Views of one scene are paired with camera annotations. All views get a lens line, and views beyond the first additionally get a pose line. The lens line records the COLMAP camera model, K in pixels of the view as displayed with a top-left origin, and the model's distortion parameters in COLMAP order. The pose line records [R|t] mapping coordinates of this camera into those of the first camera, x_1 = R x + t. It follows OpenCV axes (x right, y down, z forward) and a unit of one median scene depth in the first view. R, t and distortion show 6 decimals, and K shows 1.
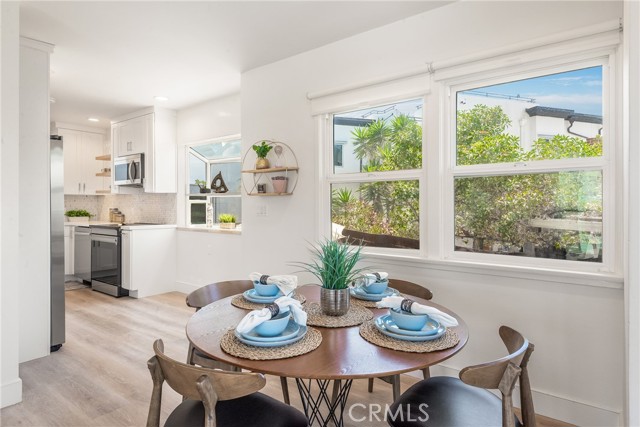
lens RADIAL K [[368.6, 0, 310.8], [0, 368.6, 207.2], [0, 0, 1]] dist [0.025933, -0.002307]
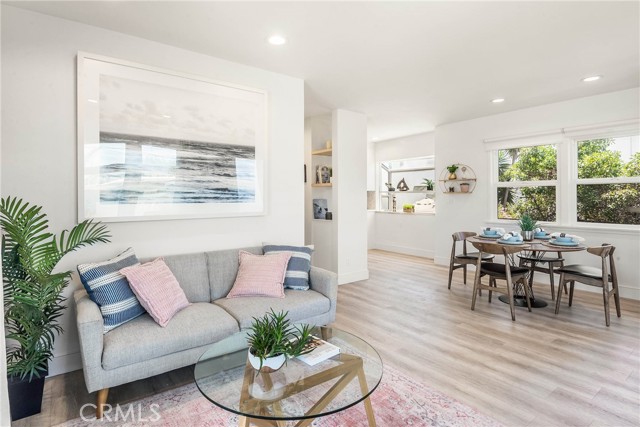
lens RADIAL K [[333.3, 0, 297.8], [0, 333.3, 201.9], [0, 0, 1]] dist [-0.015007, 0.002590]
pose [[0.959717, 0.001843, -0.280963, -0.289880], [0.000823, 0.999956, 0.009368, -0.003311], [0.280968, -0.009222, 0.959673, -0.590060]]
